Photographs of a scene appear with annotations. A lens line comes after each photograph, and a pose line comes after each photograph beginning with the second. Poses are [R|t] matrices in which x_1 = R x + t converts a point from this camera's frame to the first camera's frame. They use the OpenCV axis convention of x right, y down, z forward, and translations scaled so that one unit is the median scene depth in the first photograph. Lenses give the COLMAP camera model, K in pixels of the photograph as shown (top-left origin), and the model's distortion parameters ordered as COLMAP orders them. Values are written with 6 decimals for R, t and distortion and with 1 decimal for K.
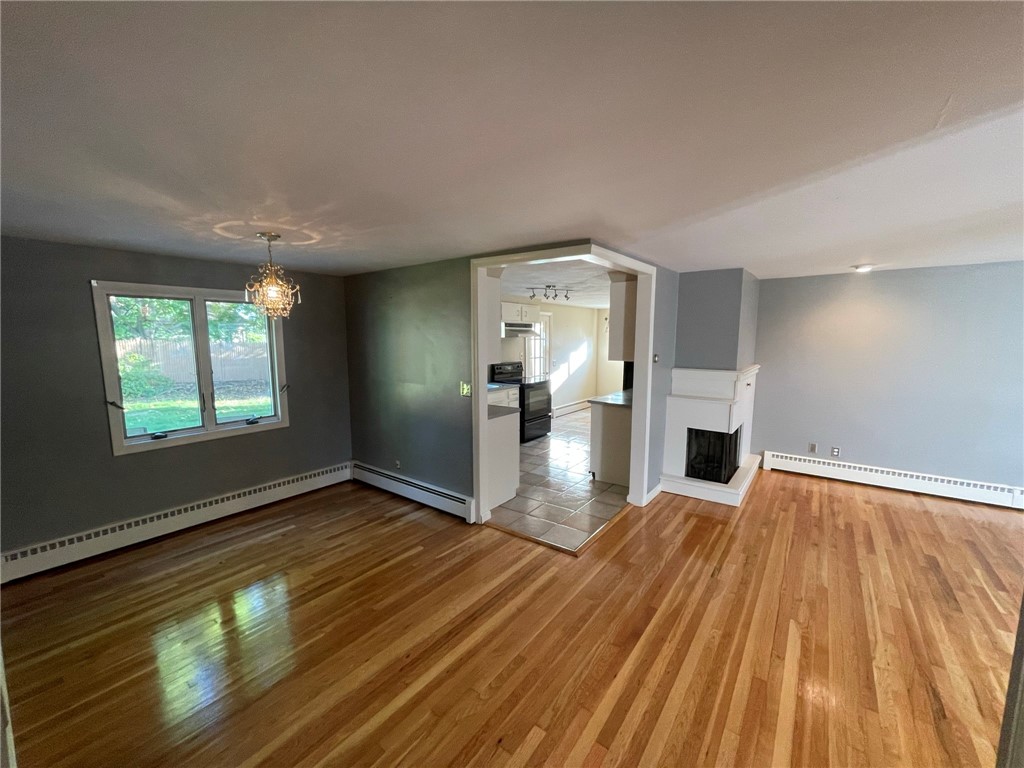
lens RADIAL K [[414.0, 0, 512.5], [0, 414.0, 386.2], [0, 0, 1]] dist [-0.000996, 0.001359]
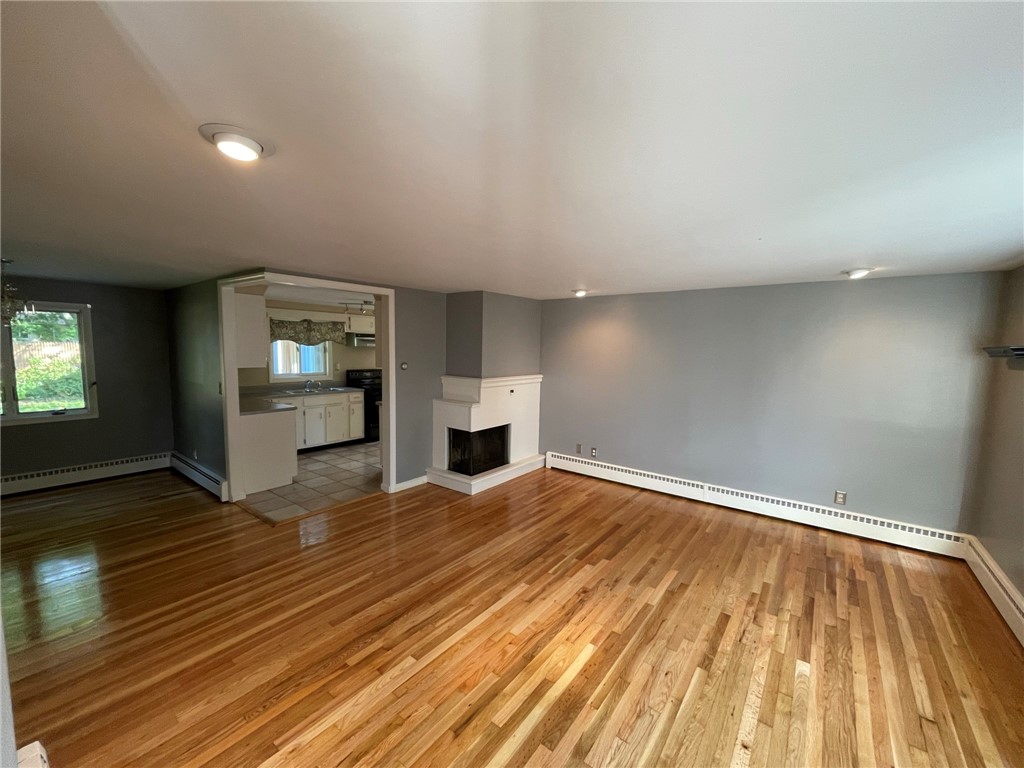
lens RADIAL K [[414.0, 0, 511.2], [0, 414.0, 383.5], [0, 0, 1]] dist [-0.000996, 0.001359]
pose [[0.999729, 0.021423, -0.009115, 0.549609], [-0.021711, 0.999225, -0.032822, 0.012341], [0.008405, 0.033011, 0.999420, -0.137189]]
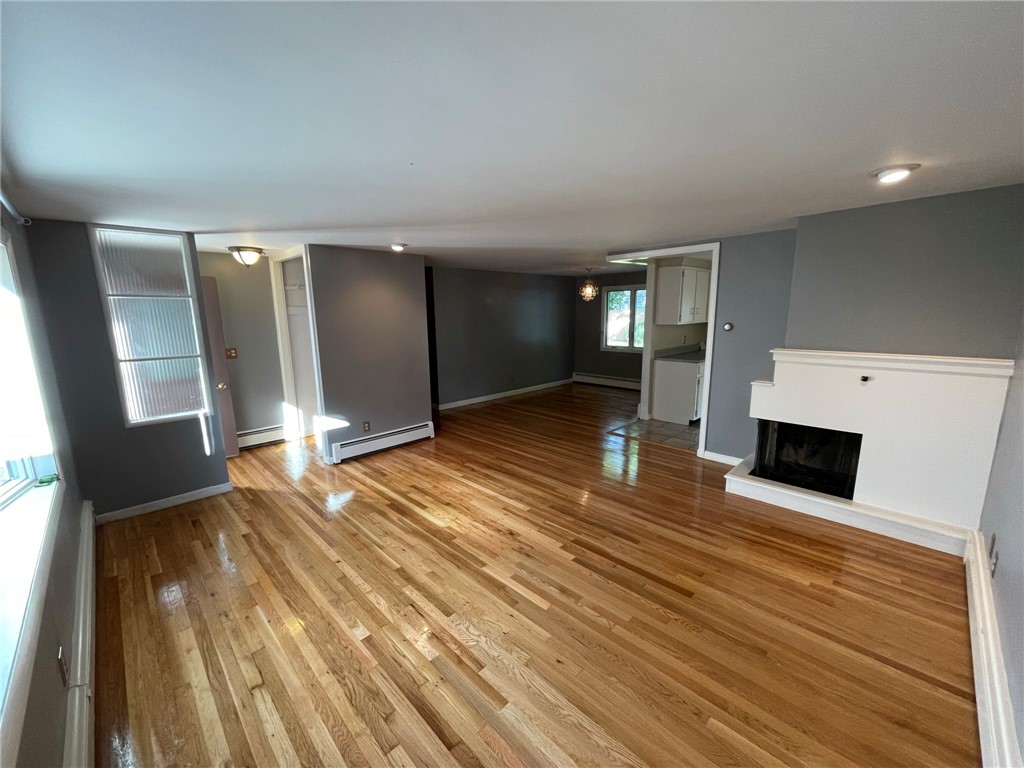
lens RADIAL K [[414.0, 0, 505.1], [0, 414.0, 385.3], [0, 0, 1]] dist [-0.000996, 0.001359]
pose [[-0.152495, 0.181761, -0.971446, 1.229144], [-0.105726, 0.974302, 0.198892, -0.059354], [0.982633, 0.133038, -0.129360, 0.502329]]
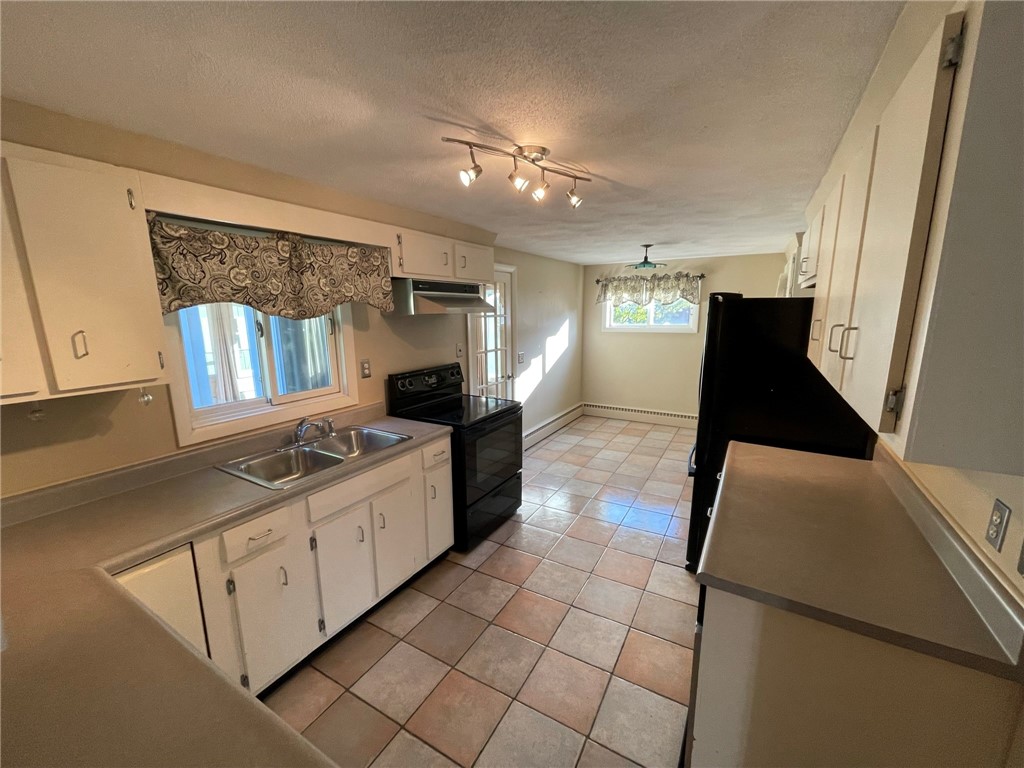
lens RADIAL K [[414.0, 0, 511.7], [0, 414.0, 387.8], [0, 0, 1]] dist [-0.000996, 0.001359]
pose [[0.993679, -0.024877, 0.109467, 0.043119], [0.017122, 0.997314, 0.071221, -0.095626], [-0.110945, -0.068897, 0.991436, 0.748083]]
